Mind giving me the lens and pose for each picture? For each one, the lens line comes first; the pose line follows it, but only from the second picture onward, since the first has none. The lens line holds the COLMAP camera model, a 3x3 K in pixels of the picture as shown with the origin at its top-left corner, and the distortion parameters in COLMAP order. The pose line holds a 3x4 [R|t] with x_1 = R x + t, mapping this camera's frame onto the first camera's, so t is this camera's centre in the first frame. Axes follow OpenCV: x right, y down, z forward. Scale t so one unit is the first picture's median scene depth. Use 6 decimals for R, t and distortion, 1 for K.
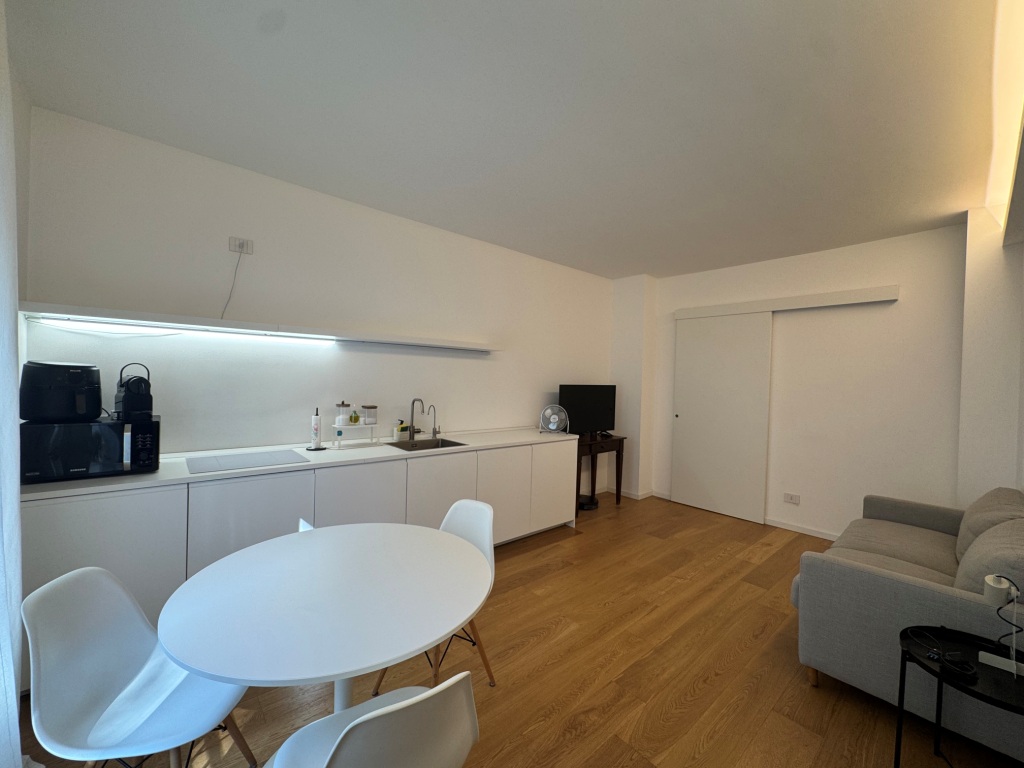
lens RADIAL K [[409.9, 0, 511.1], [0, 409.9, 384.9], [0, 0, 1]] dist [-0.006106, 0.000842]
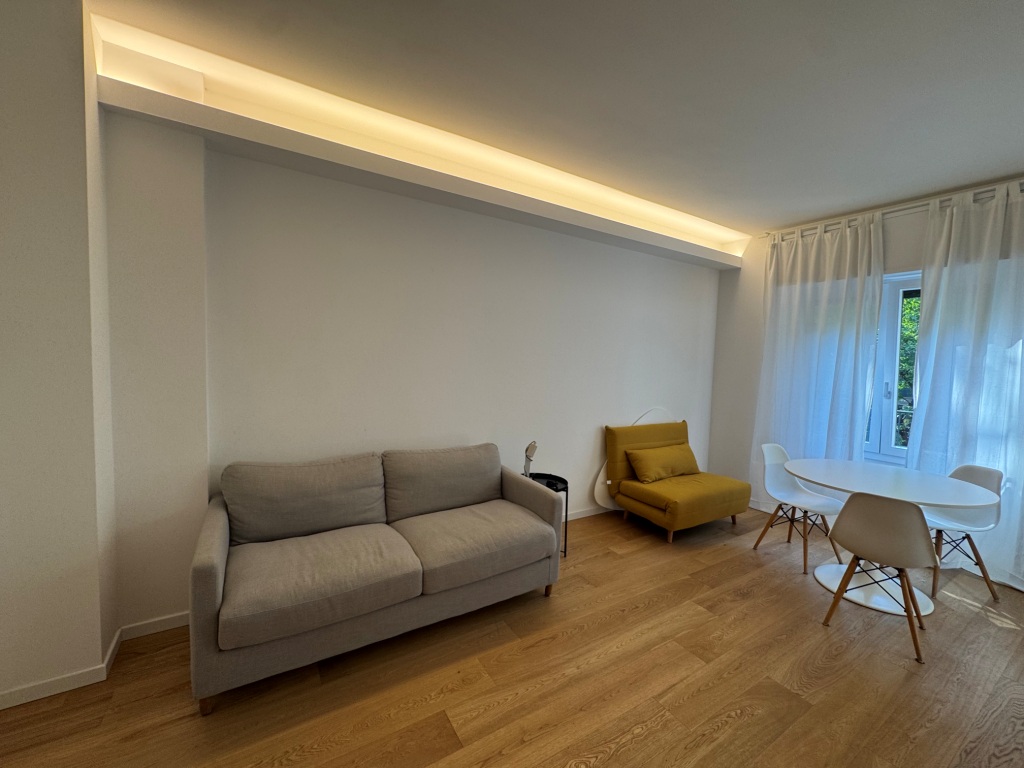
lens RADIAL K [[409.9, 0, 510.3], [0, 409.9, 384.1], [0, 0, 1]] dist [-0.006106, 0.000842]
pose [[-0.984584, -0.065774, 0.162073, 0.496918], [-0.053027, 0.995240, 0.081762, -0.007198], [-0.166680, 0.071908, -0.983386, 1.586449]]
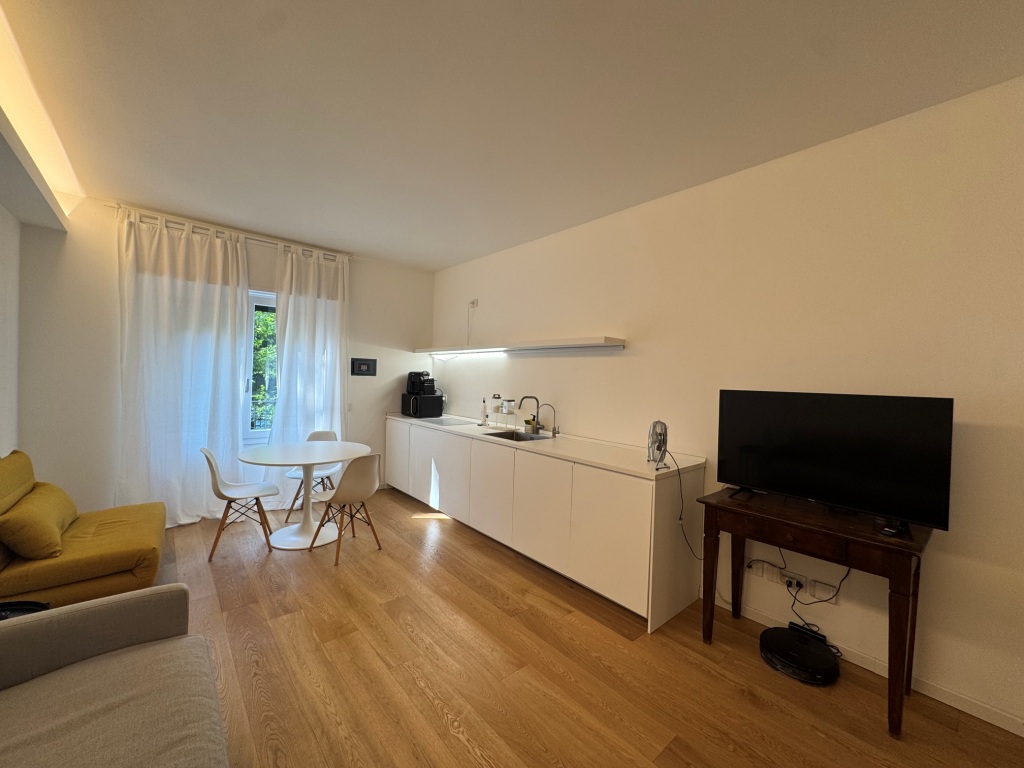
lens RADIAL K [[409.9, 0, 515.1], [0, 409.9, 385.5], [0, 0, 1]] dist [-0.006106, 0.000842]
pose [[0.000711, -0.002863, -0.999996, 1.069070], [-0.045649, 0.998953, -0.002892, 0.011990], [0.998957, 0.045651, 0.000580, 1.156981]]
